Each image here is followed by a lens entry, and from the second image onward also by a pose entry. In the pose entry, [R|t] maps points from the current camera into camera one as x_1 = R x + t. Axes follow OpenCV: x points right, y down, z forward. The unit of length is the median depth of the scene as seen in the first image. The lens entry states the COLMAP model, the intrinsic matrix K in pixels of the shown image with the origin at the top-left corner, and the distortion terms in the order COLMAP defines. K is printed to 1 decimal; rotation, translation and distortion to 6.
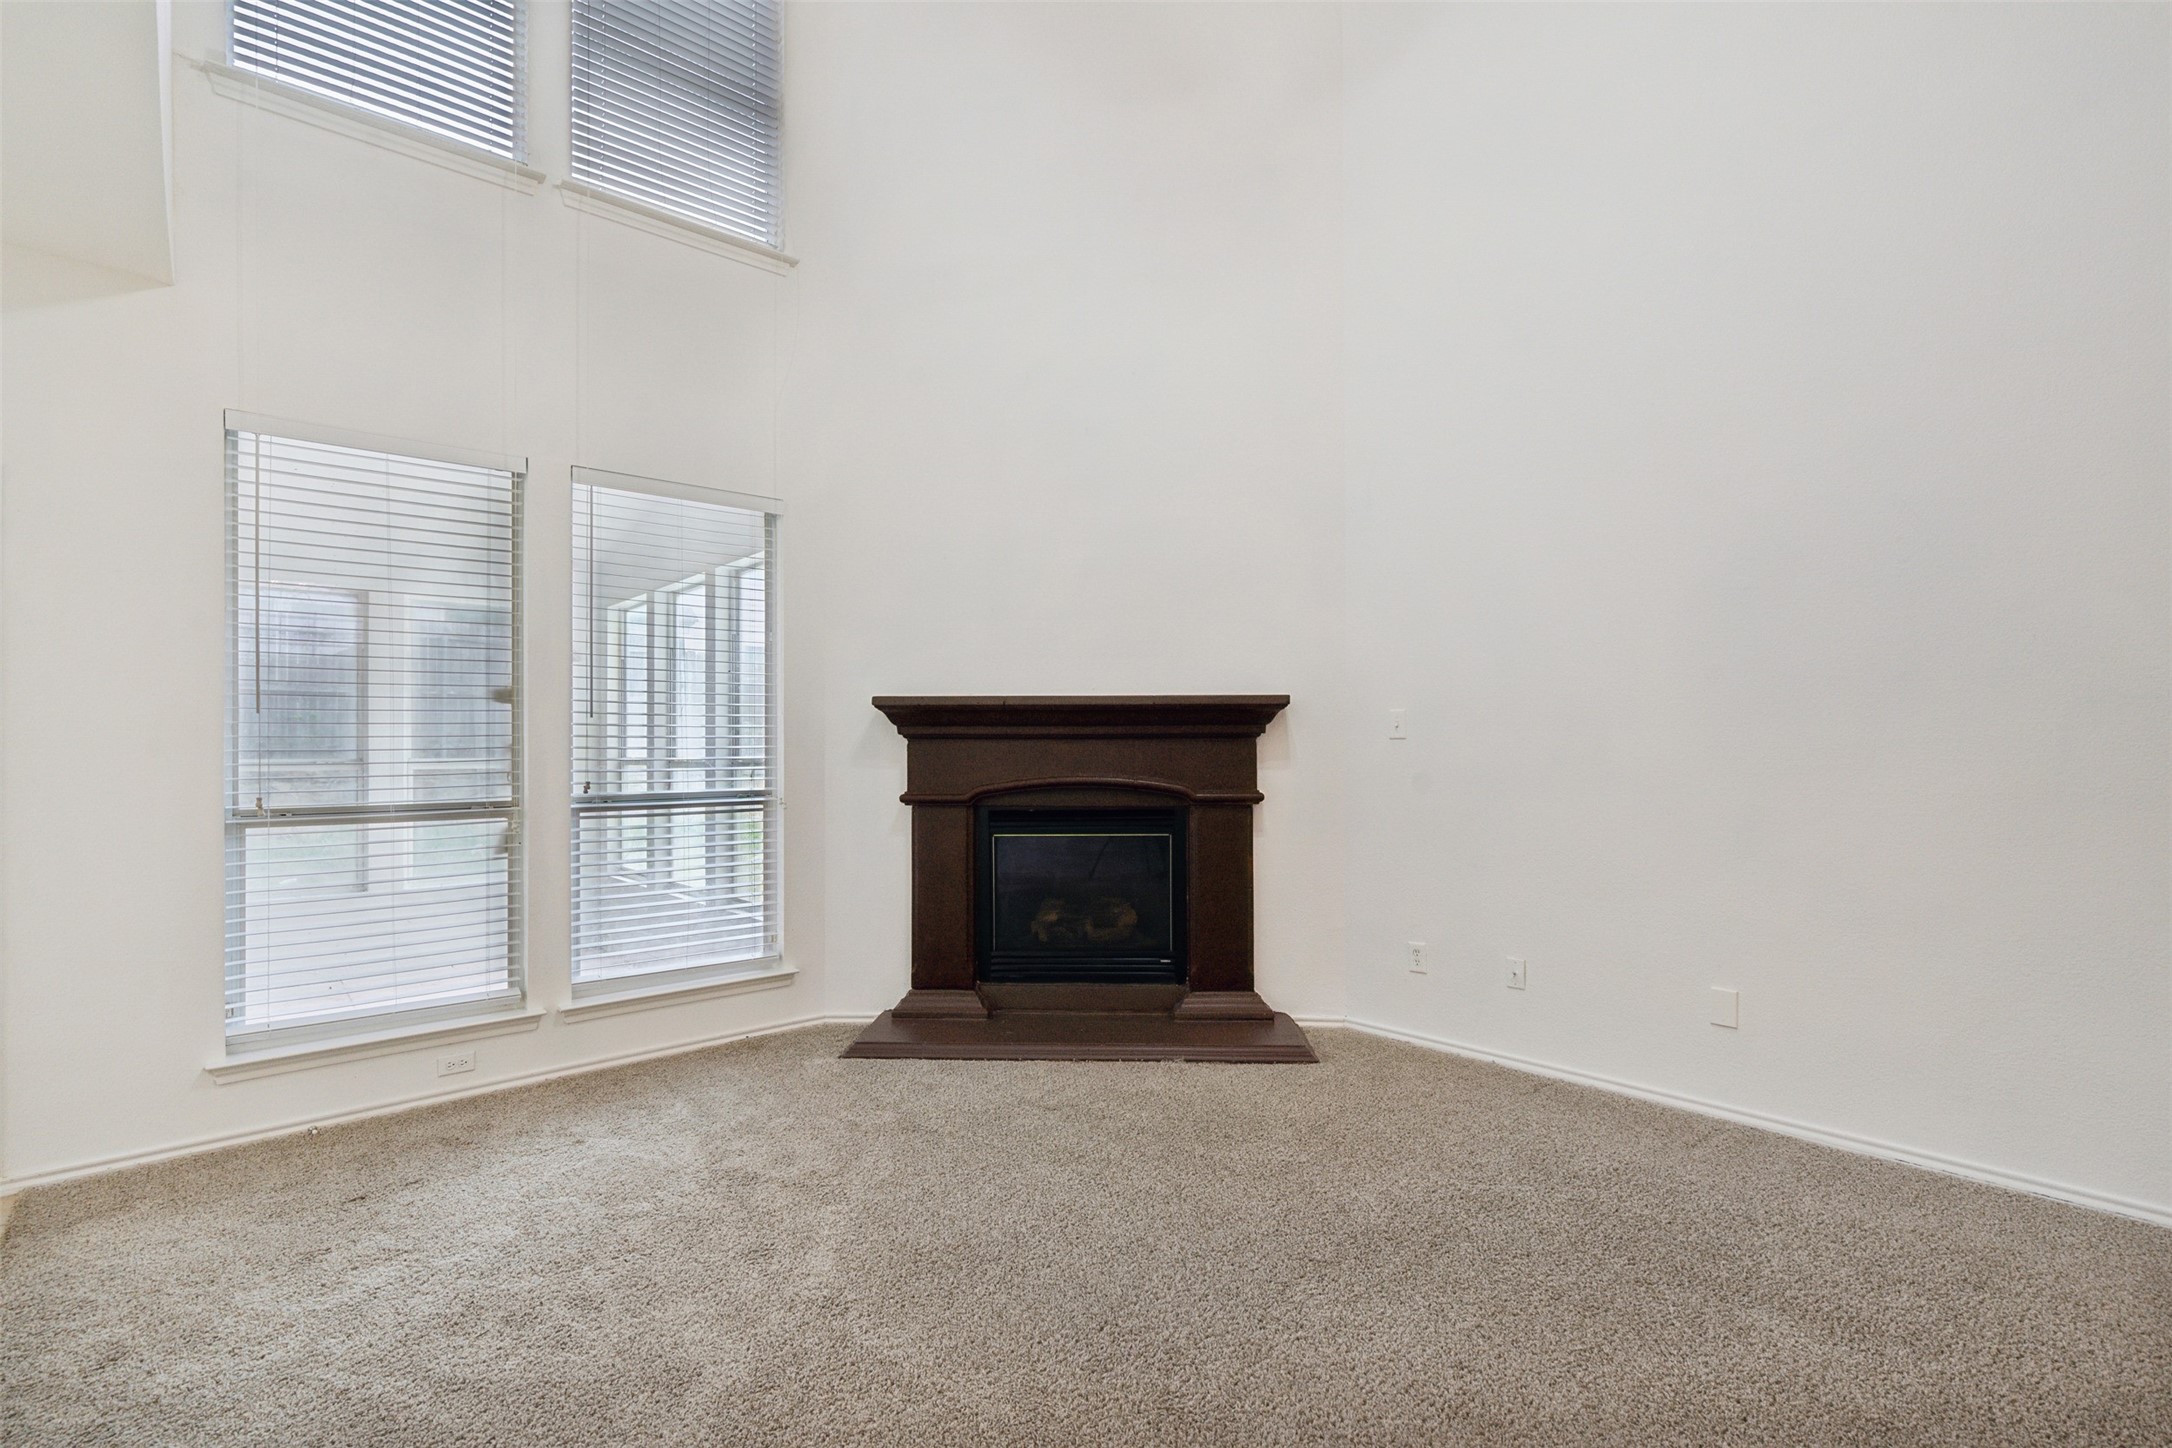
lens RADIAL K [[992.9, 0, 1081.8], [0, 992.9, 746.5], [0, 0, 1]] dist [-0.003726, 0.001526]
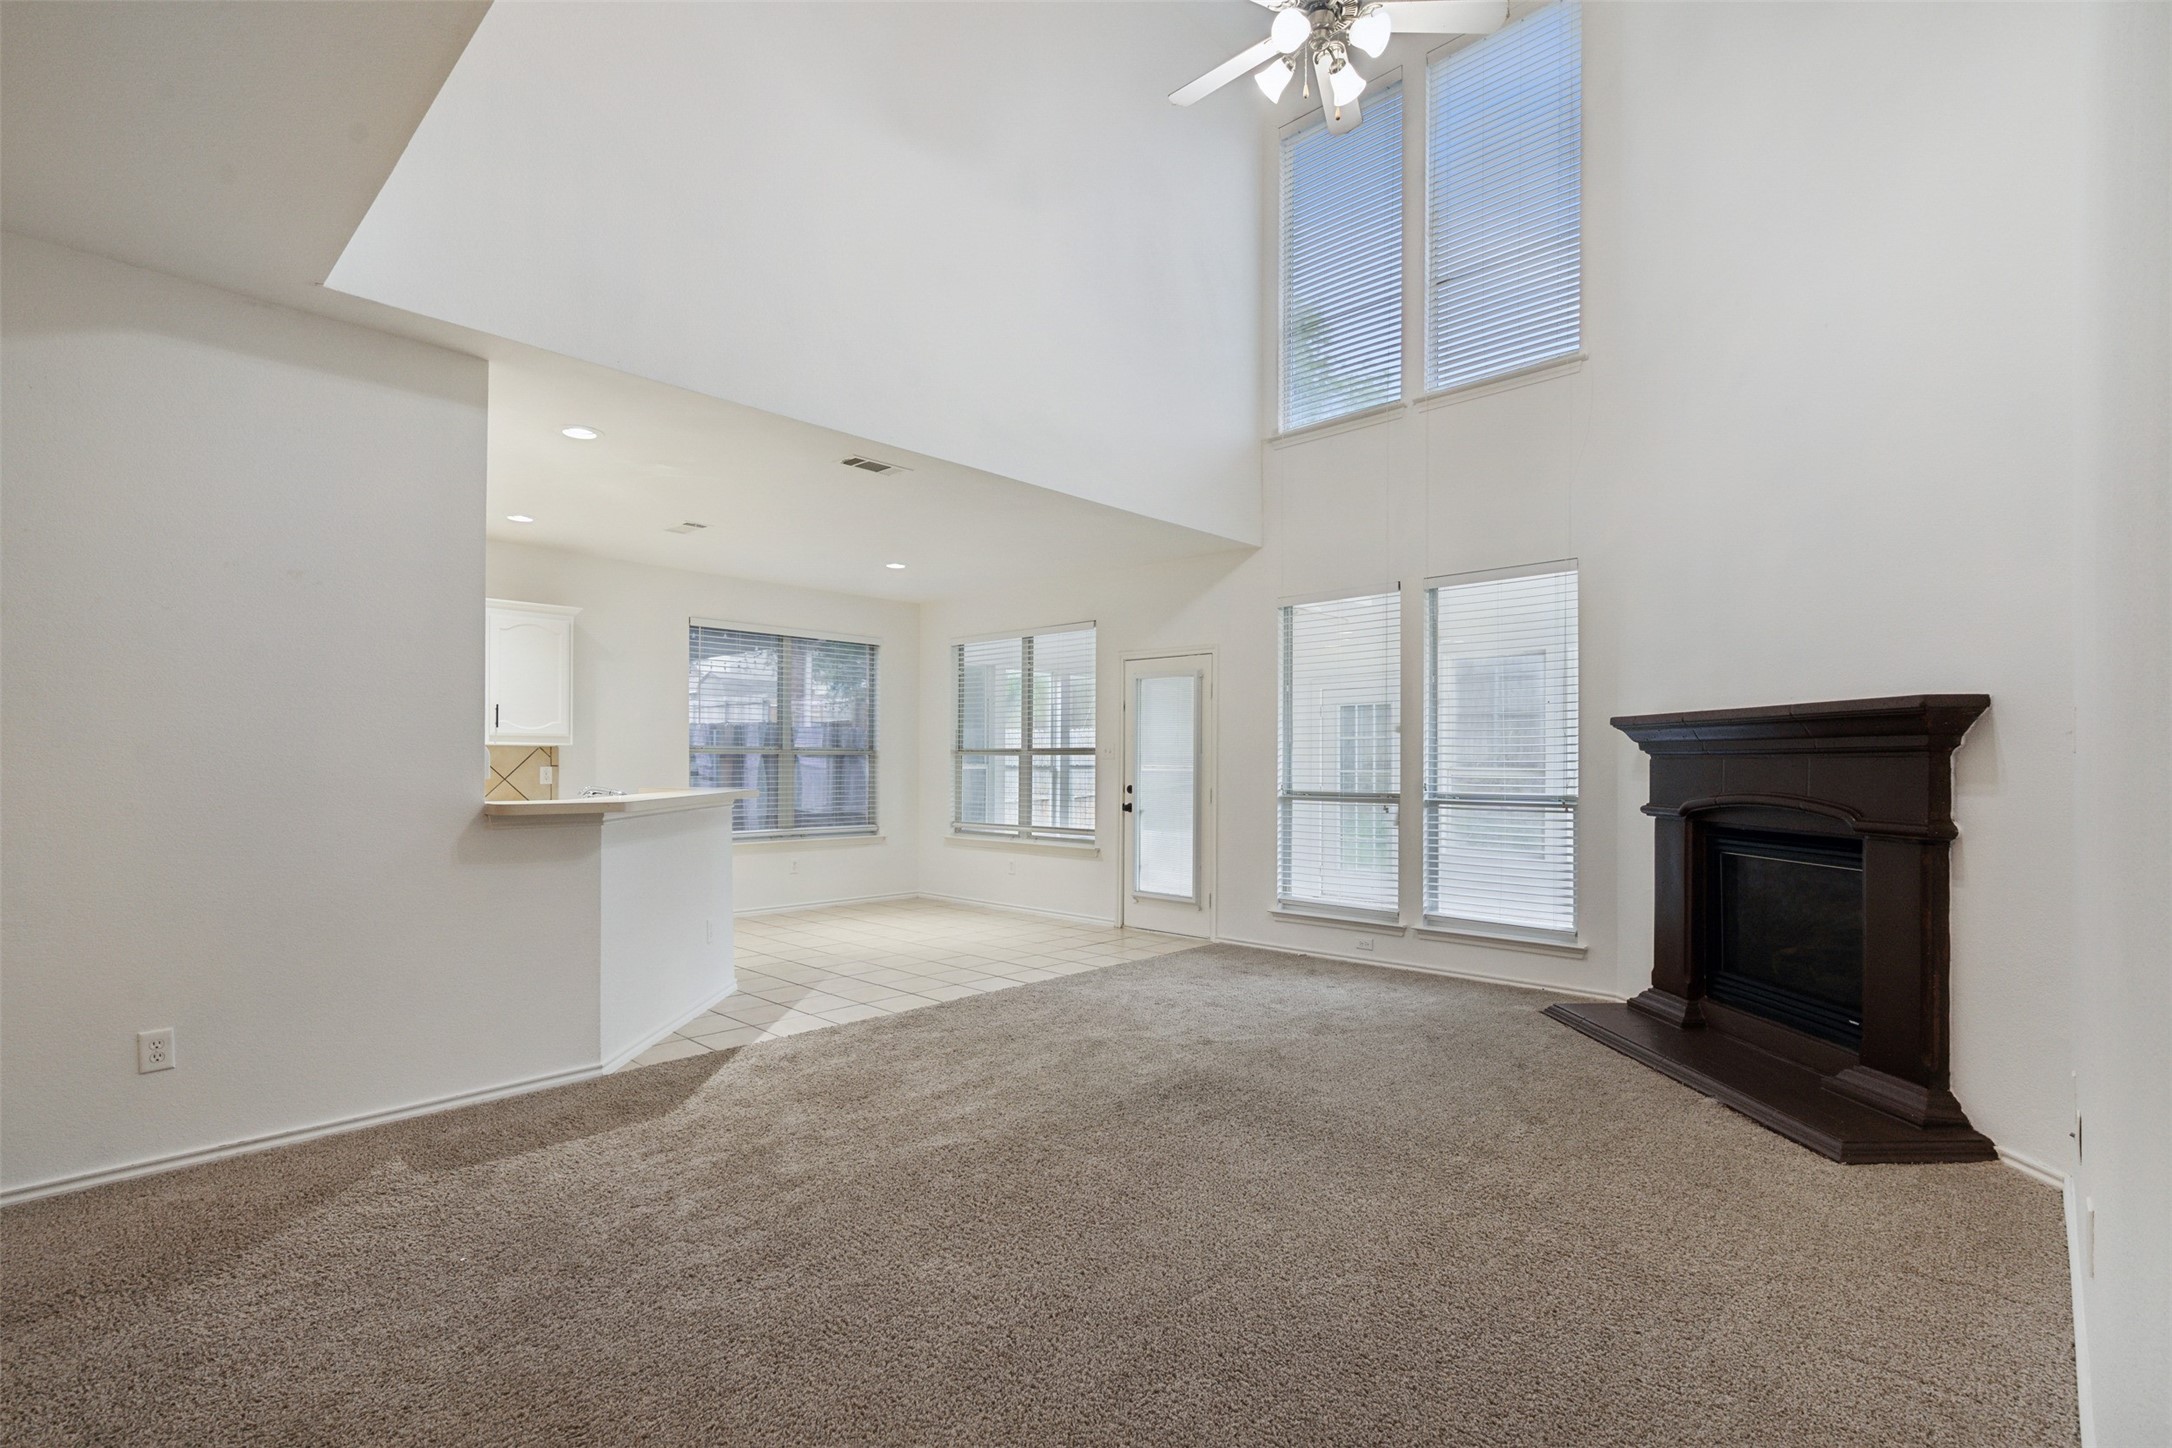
lens RADIAL K [[1013.4, 0, 1080.0], [0, 1013.4, 748.7], [0, 0, 1]] dist [-0.000352, 0.000094]
pose [[0.084036, -0.007918, -0.996431, 0.897673], [-0.001769, 0.999966, -0.008095, -0.003692], [0.996461, 0.002443, 0.084019, 0.293856]]
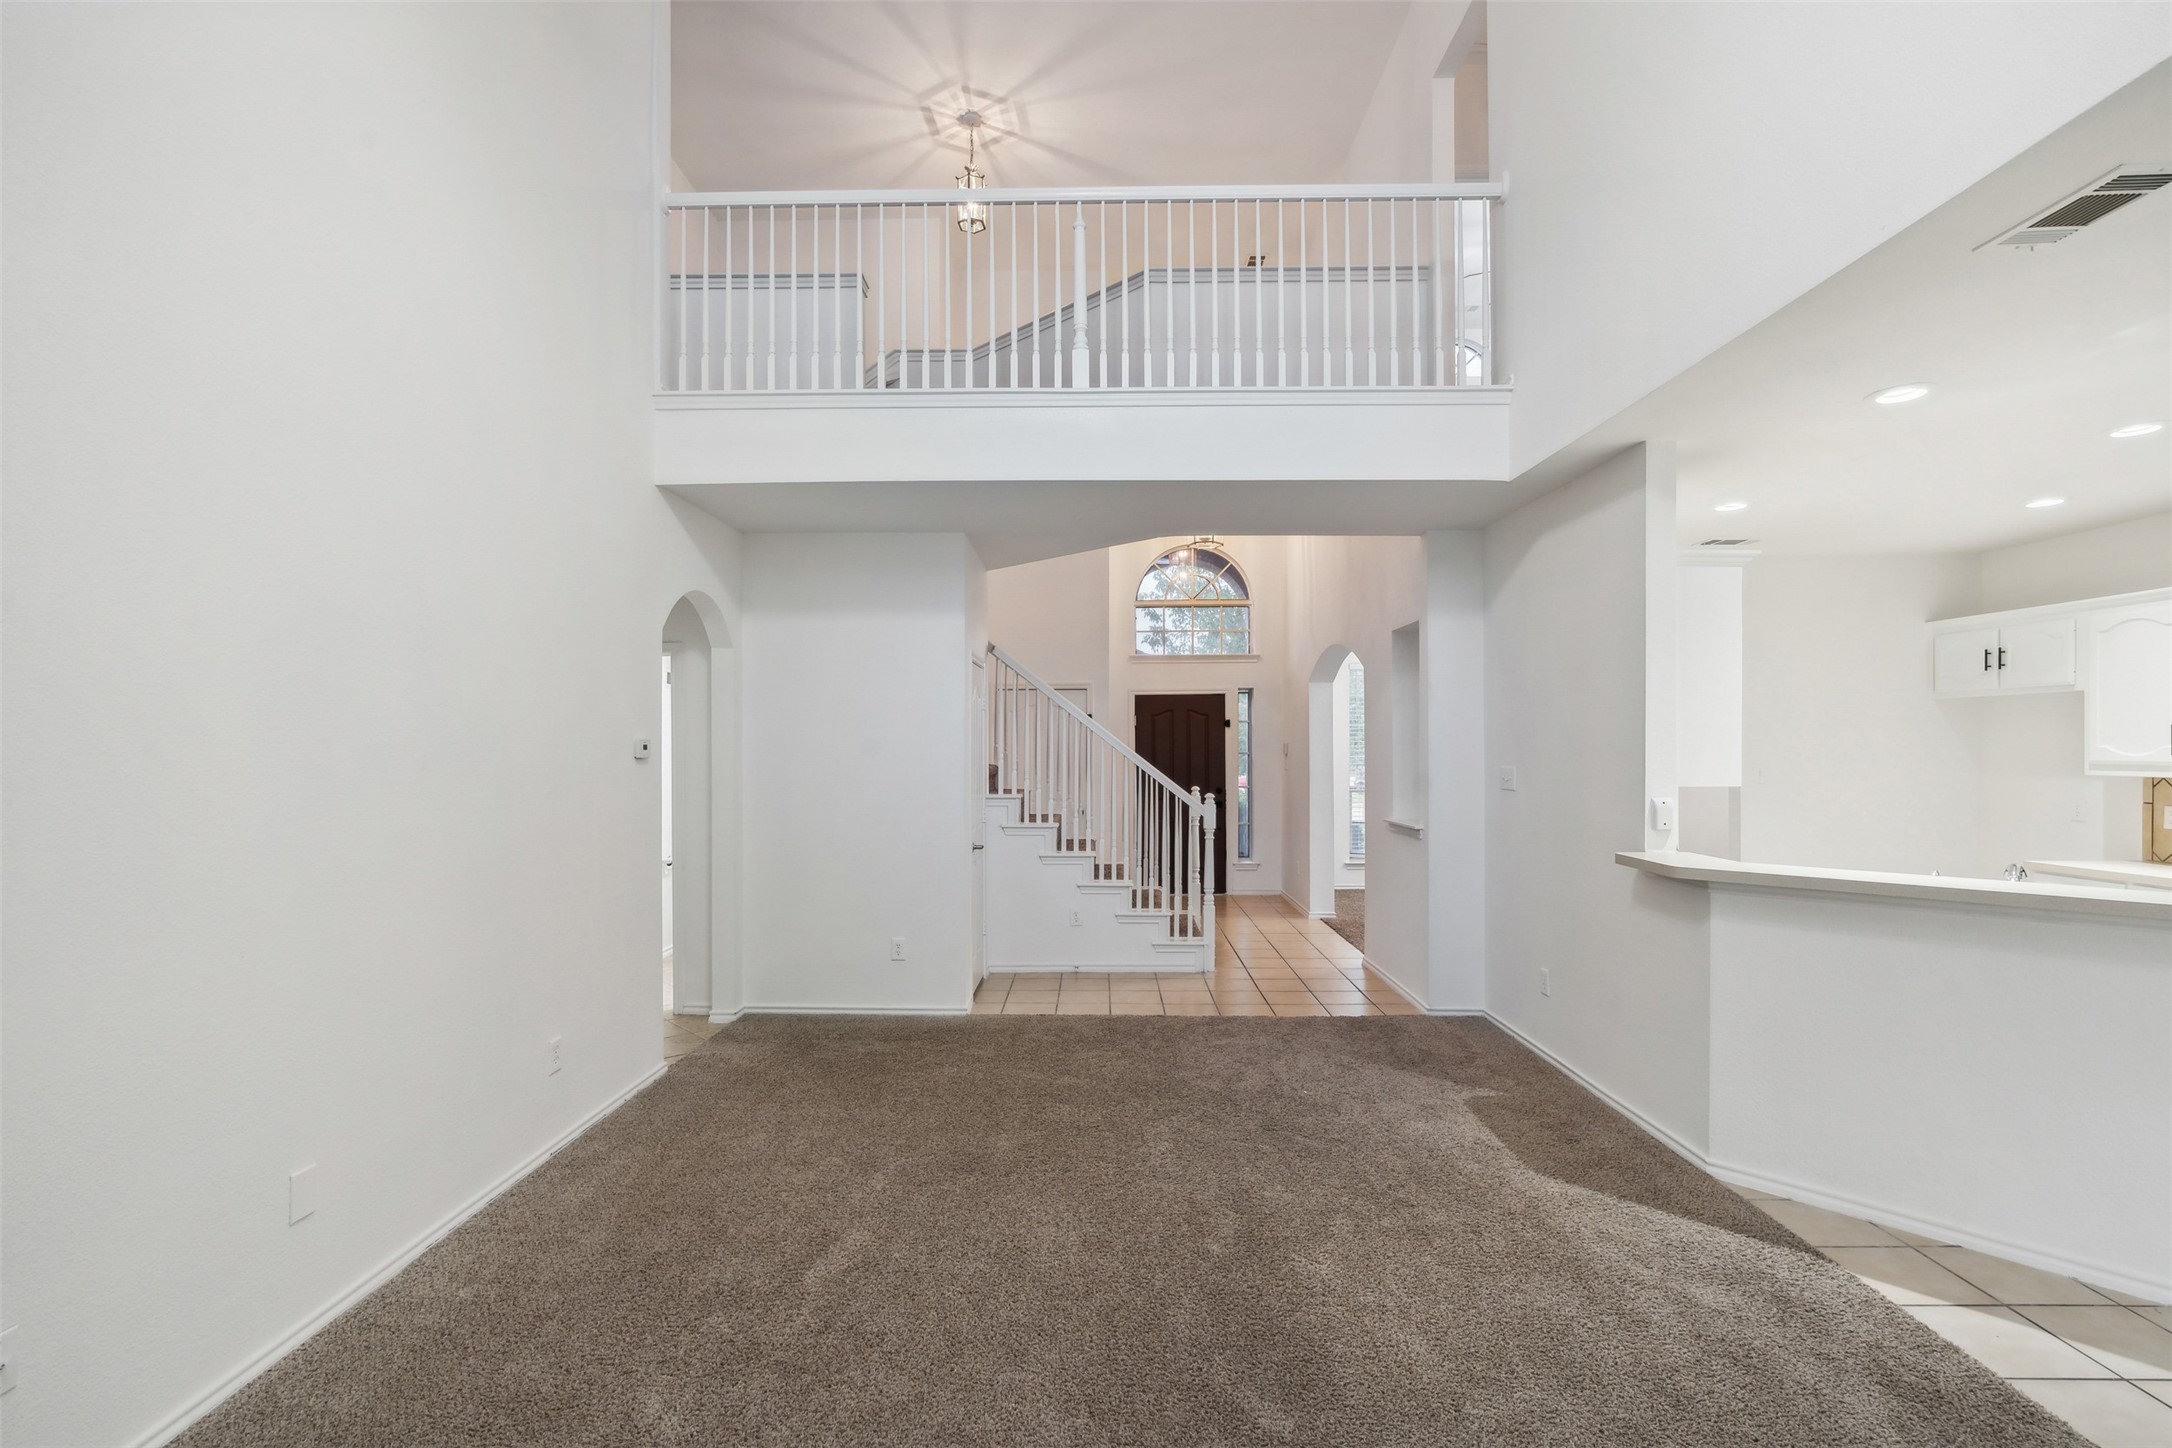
lens RADIAL K [[995.4, 0, 1083.7], [0, 995.4, 751.4], [0, 0, 1]] dist [-0.000979, 0.000054]
pose [[-0.734459, -0.000340, 0.678653, -0.232640], [0.002420, 0.999992, 0.003121, -0.057102], [-0.678649, 0.003934, -0.734452, 0.868083]]
